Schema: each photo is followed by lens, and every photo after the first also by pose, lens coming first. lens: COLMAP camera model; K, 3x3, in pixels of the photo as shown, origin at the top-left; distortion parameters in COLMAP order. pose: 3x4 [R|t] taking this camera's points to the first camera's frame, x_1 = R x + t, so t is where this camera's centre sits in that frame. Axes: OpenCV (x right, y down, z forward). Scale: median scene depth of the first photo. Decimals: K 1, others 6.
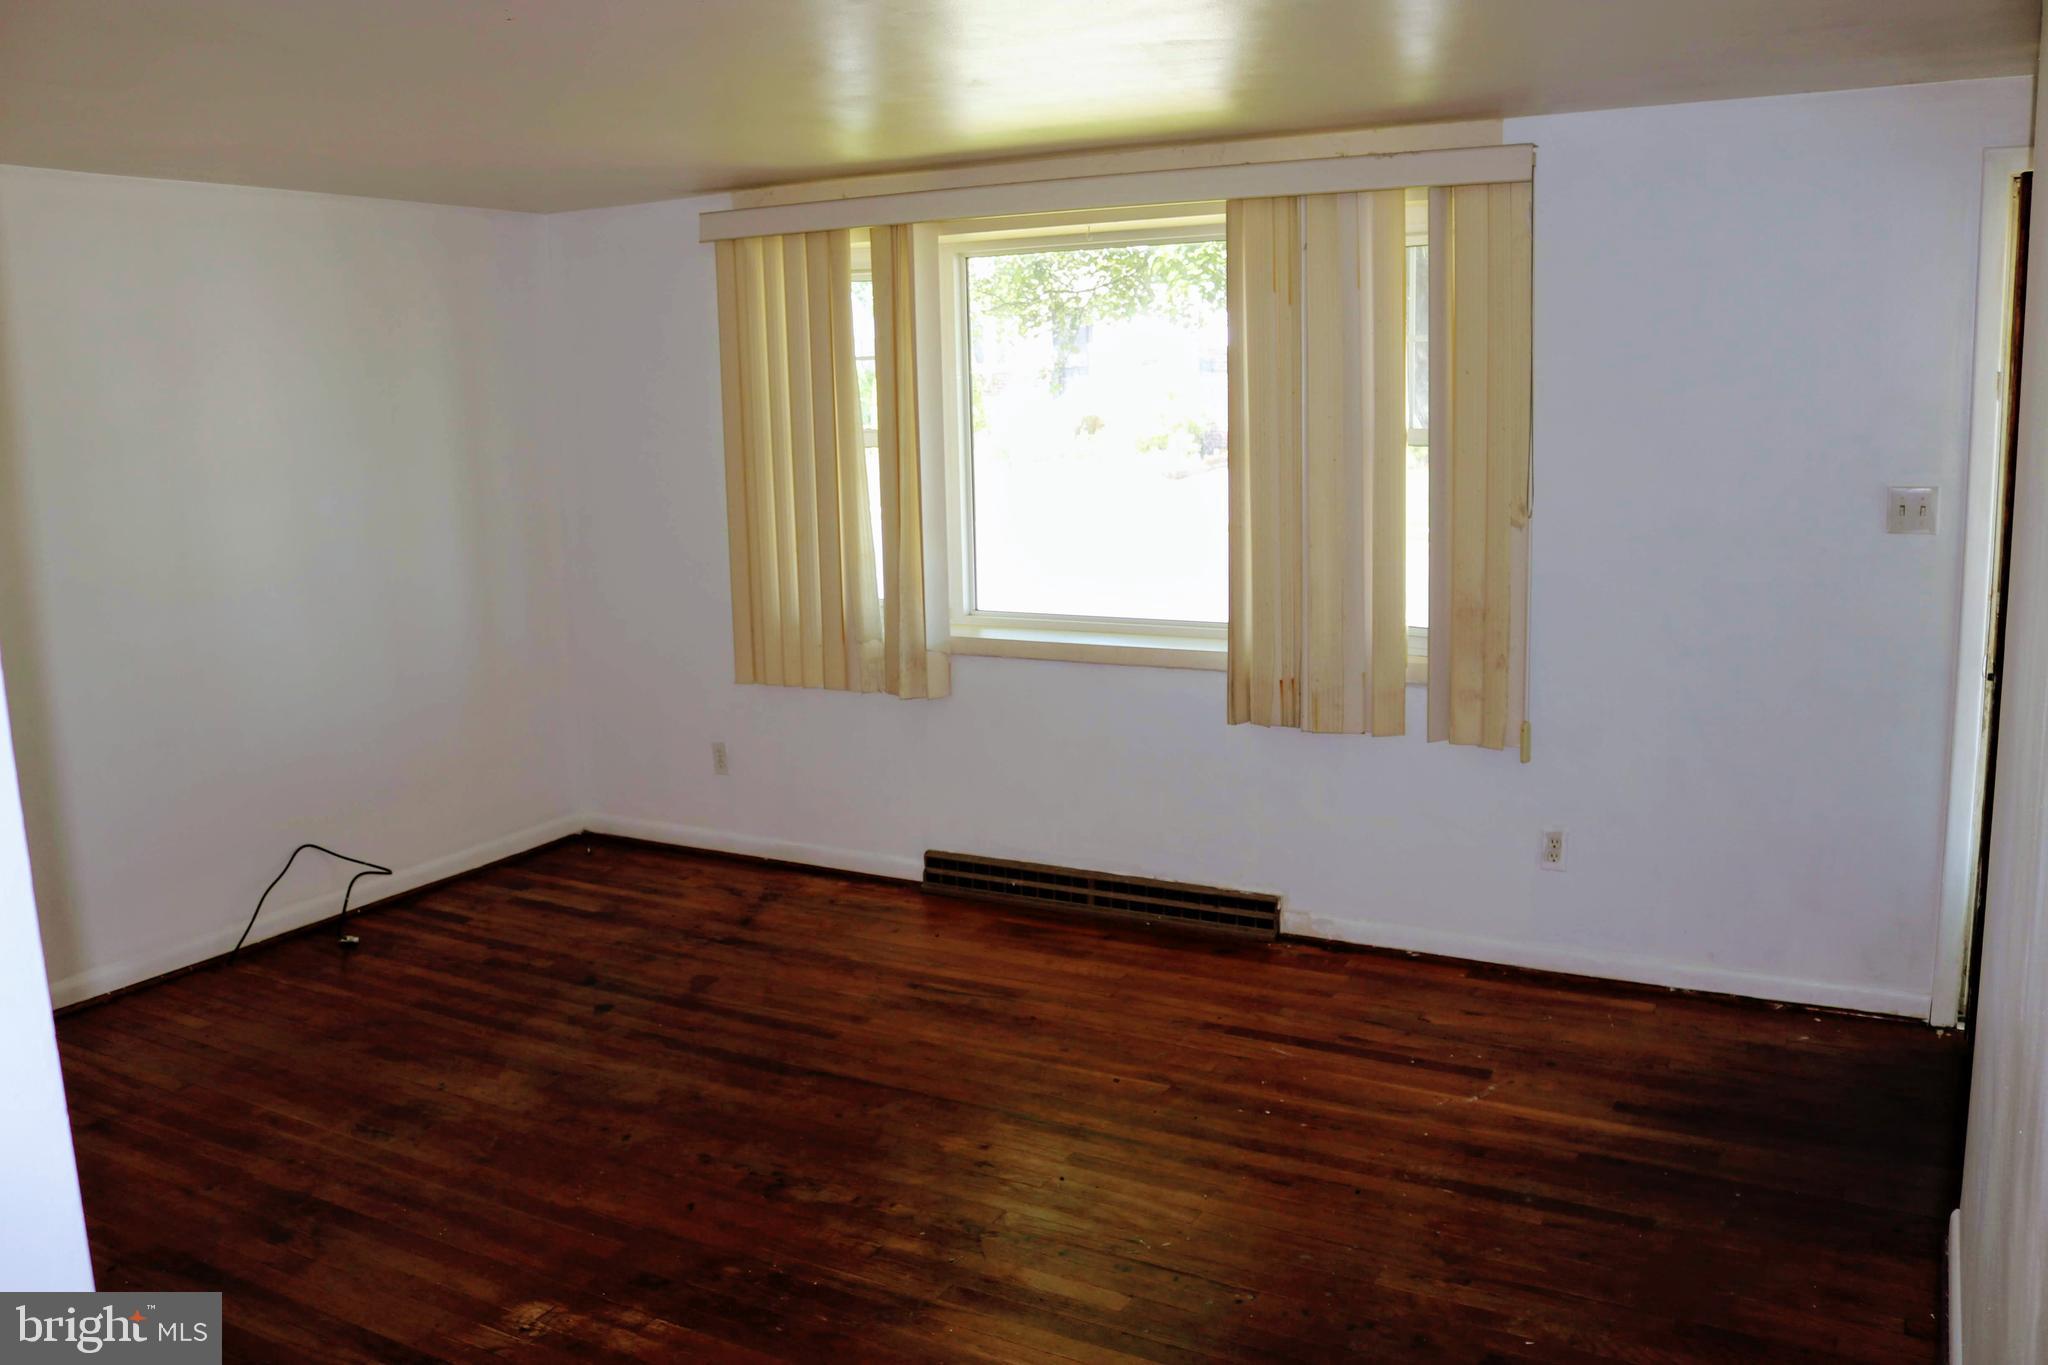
lens RADIAL K [[1643.9, 0, 1035.3], [0, 1643.9, 689.2], [0, 0, 1]] dist [-0.176424, -0.001310]
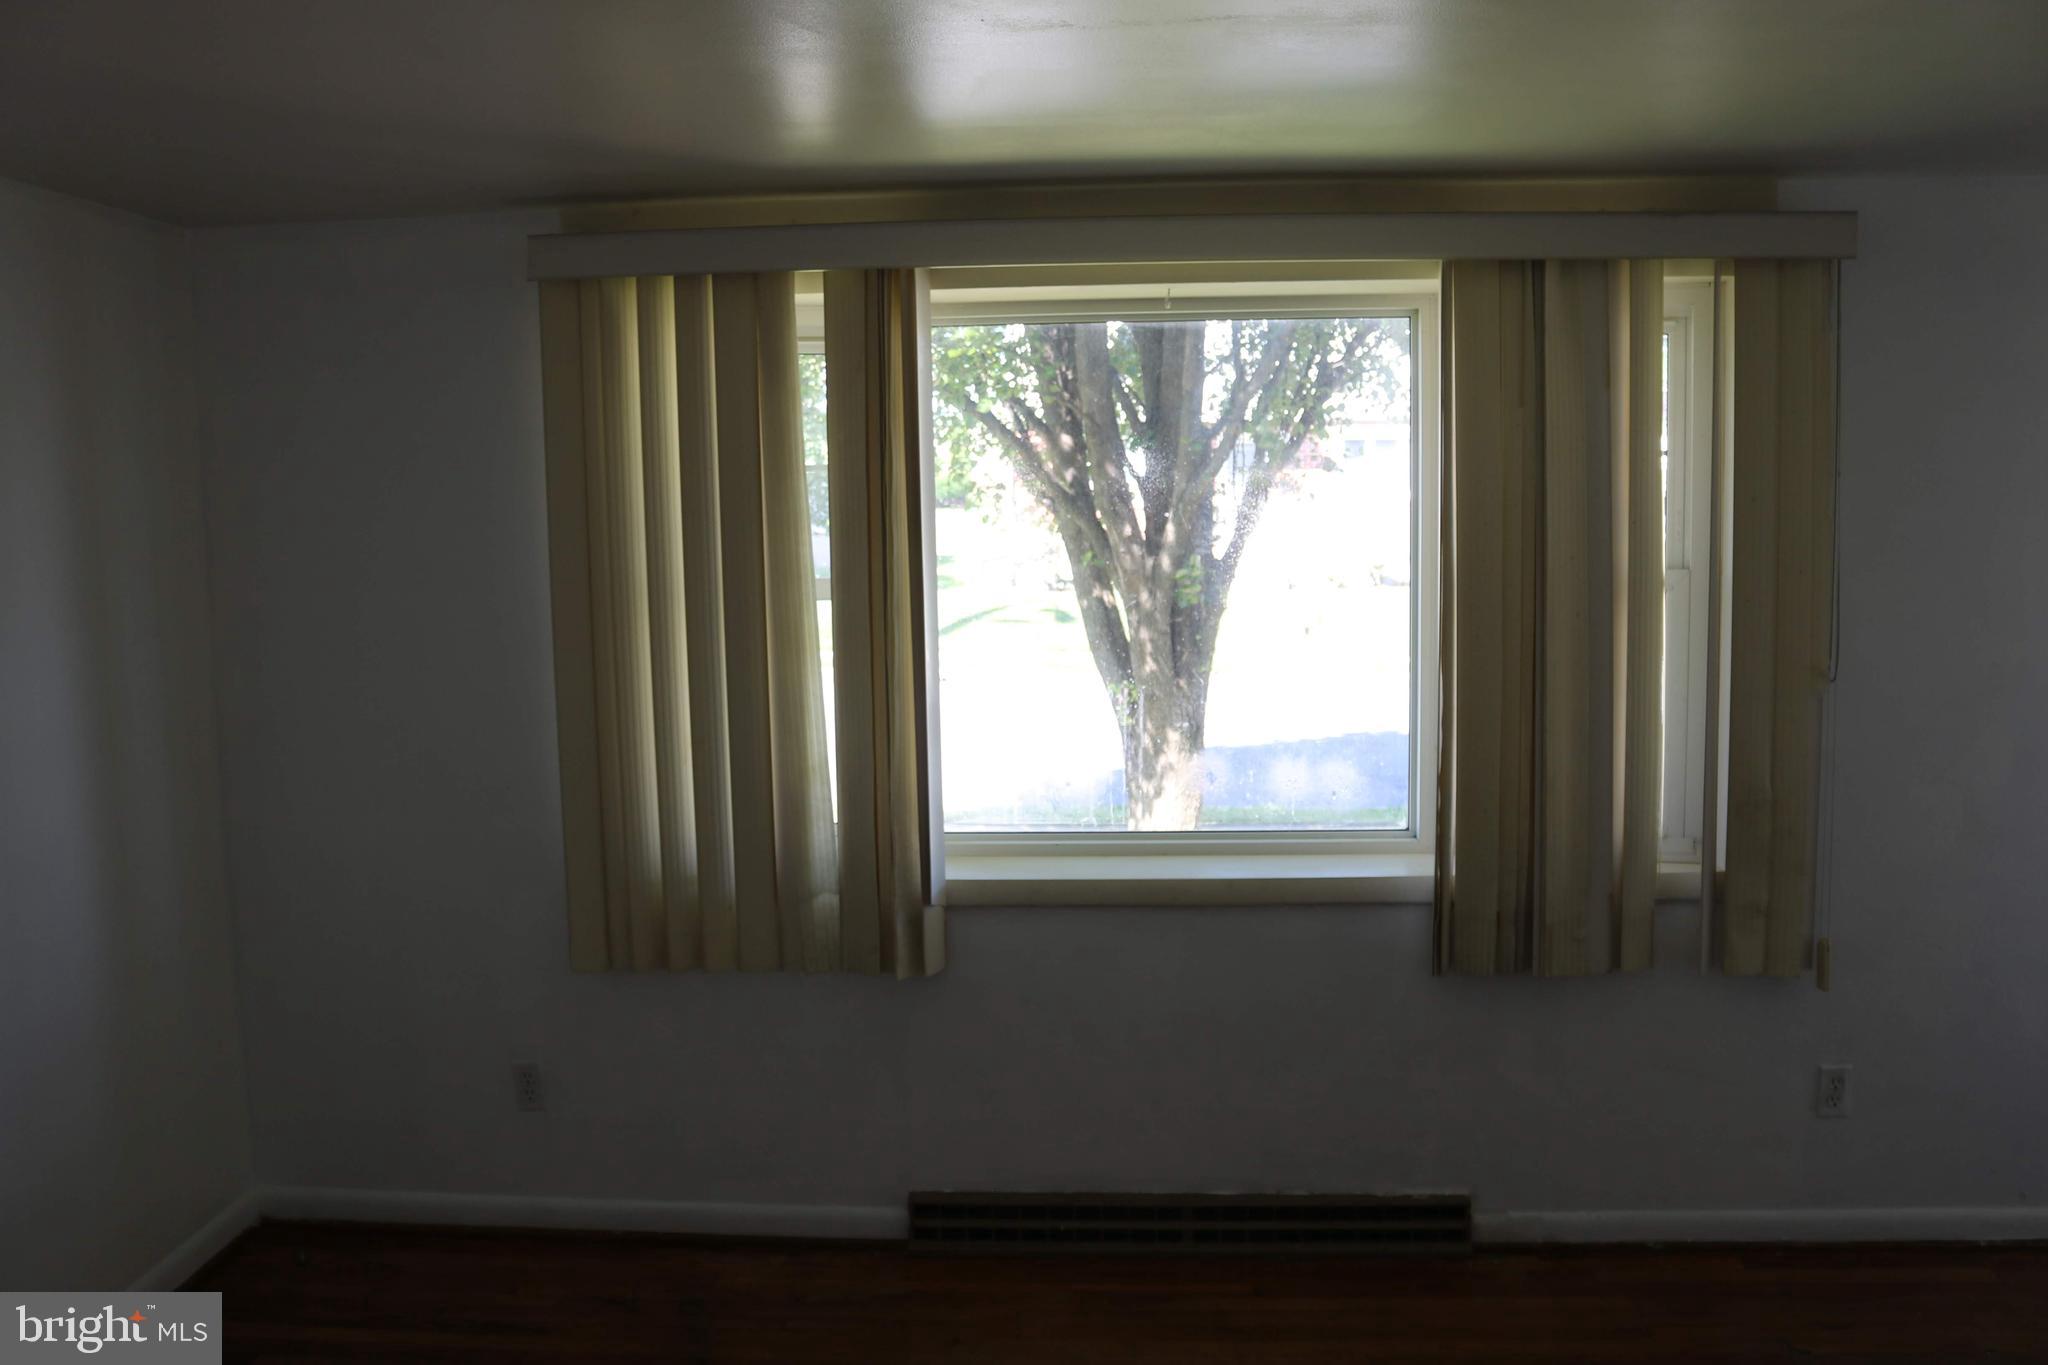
lens RADIAL K [[1722.1, 0, 993.2], [0, 1722.1, 700.0], [0, 0, 1]] dist [-0.162025, 0.123508]
pose [[0.910808, -0.049769, 0.409820, -0.352124], [0.073668, 0.996367, -0.042723, -0.081983], [-0.406205, 0.069103, 0.911165, 0.371884]]
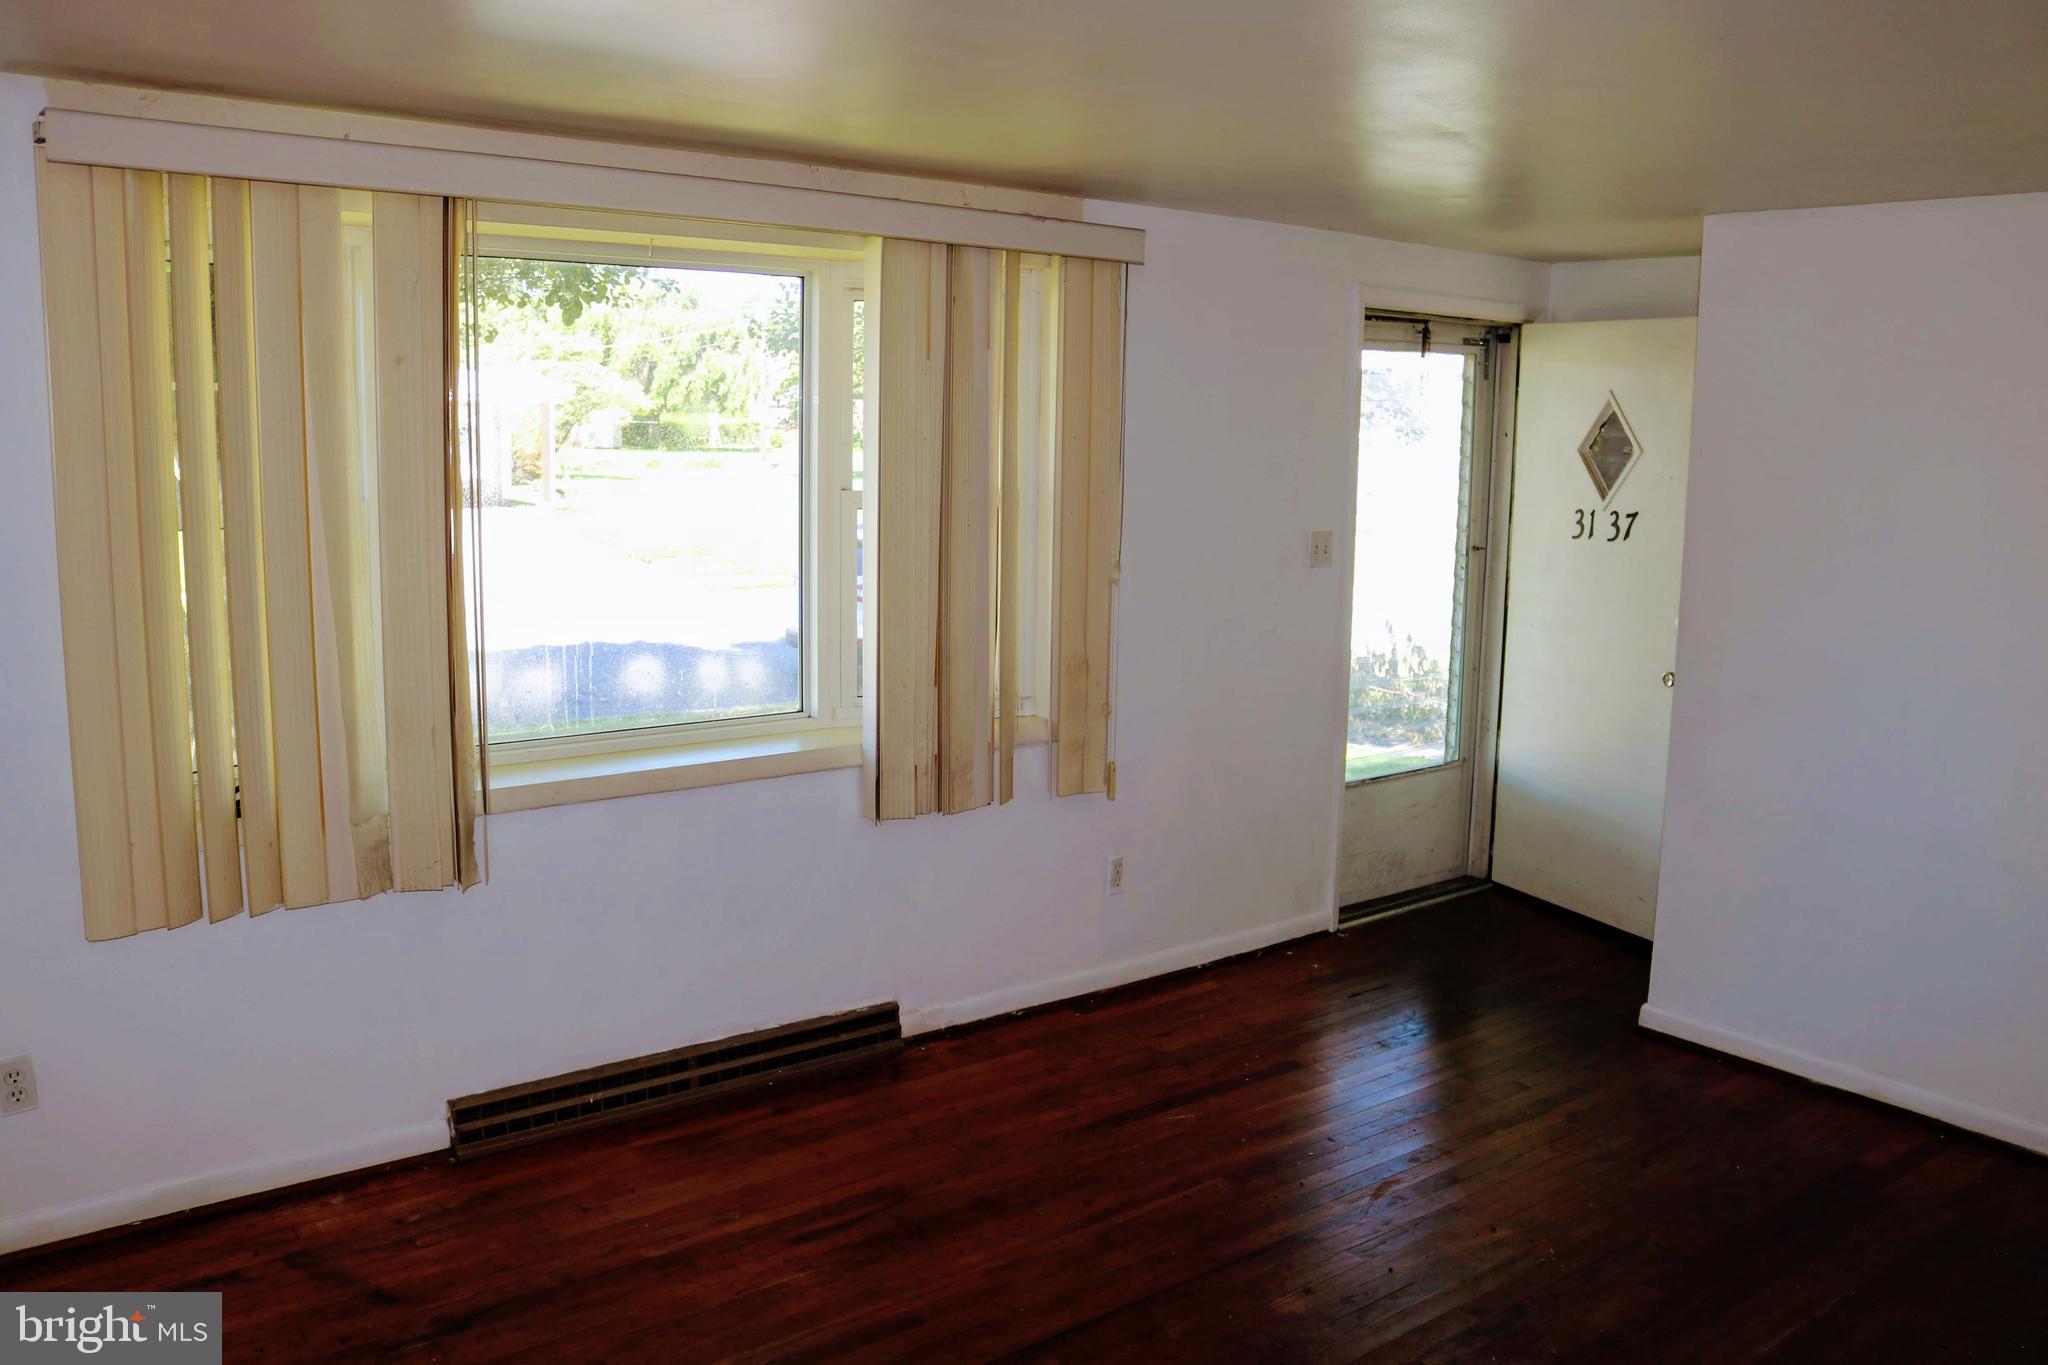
lens RADIAL K [[1695.1, 0, 1024.0], [0, 1695.1, 682.5], [0, 0, 1]] dist [-0.159574, 0.129044]
pose [[0.378840, -0.115142, 0.918272, -0.671306], [0.131530, 0.988857, 0.069729, -0.106630], [-0.916068, 0.094365, 0.389763, 0.547357]]
